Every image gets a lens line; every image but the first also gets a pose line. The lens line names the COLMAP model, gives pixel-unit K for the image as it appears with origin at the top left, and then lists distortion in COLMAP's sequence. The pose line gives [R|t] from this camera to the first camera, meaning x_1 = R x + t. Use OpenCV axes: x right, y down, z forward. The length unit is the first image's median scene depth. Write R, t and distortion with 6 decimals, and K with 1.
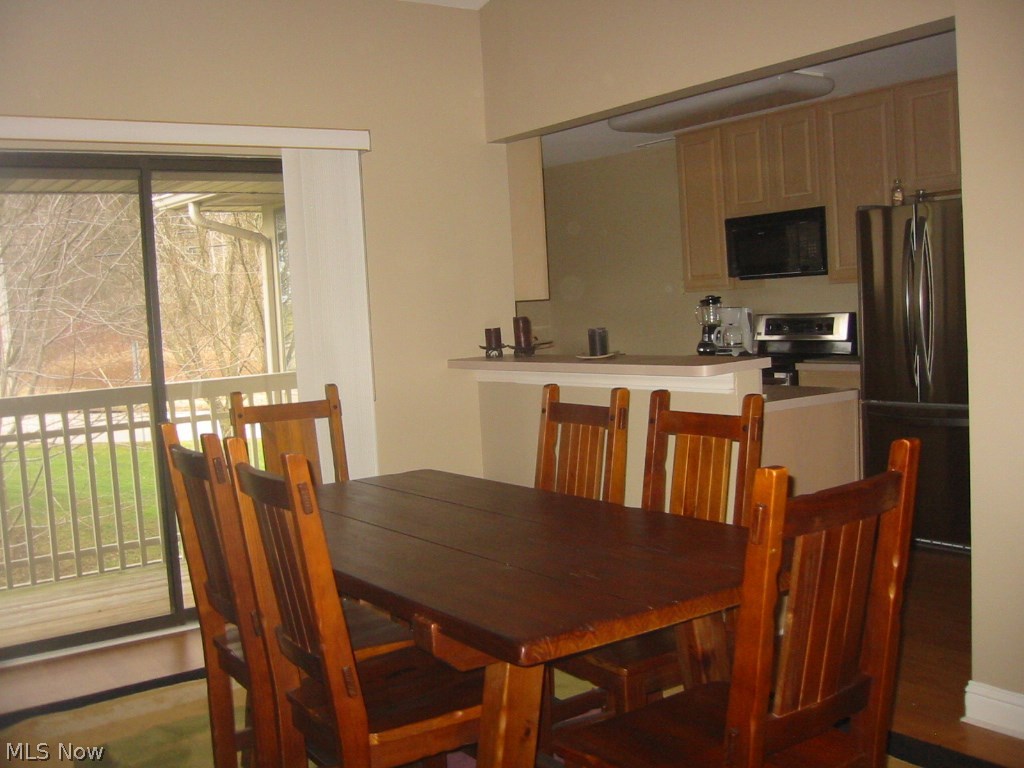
lens RADIAL K [[1066.7, 0, 514.4], [0, 1066.7, 383.0], [0, 0, 1]] dist [-0.057847, 0.000000]
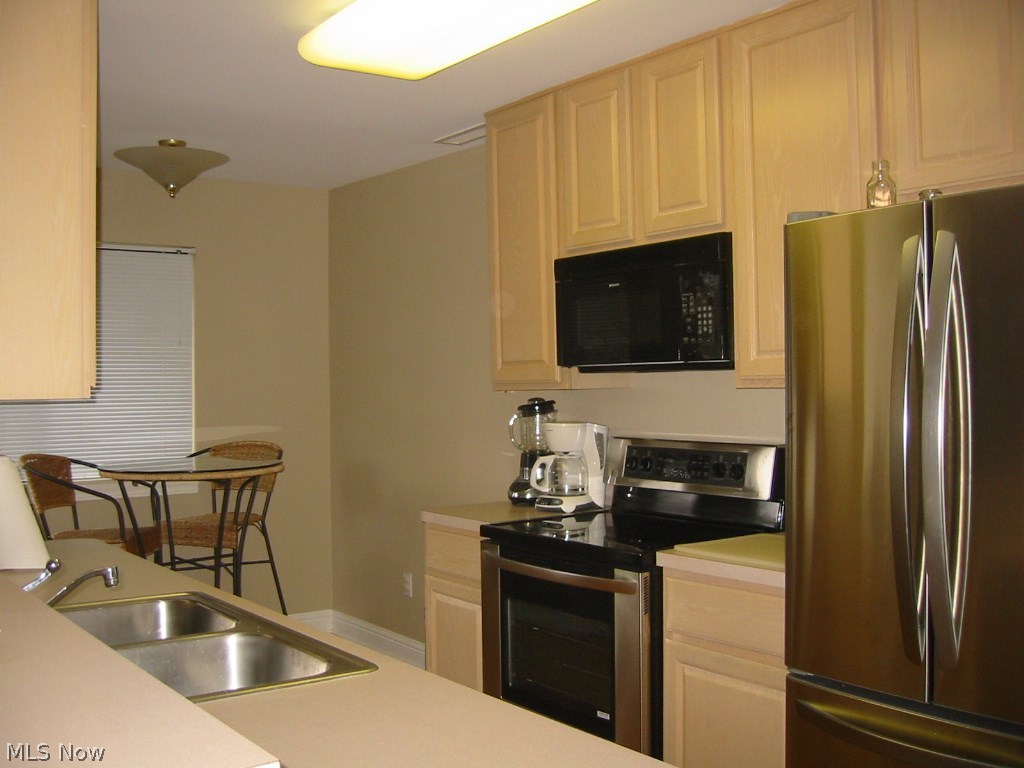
lens RADIAL K [[1066.7, 0, 509.5], [0, 1066.7, 386.1], [0, 0, 1]] dist [-0.057847, 0.000000]
pose [[0.998568, 0.044128, 0.030234, 0.163324], [-0.041737, 0.996264, -0.075611, -0.048583], [-0.033457, 0.074241, 0.996679, 0.470447]]
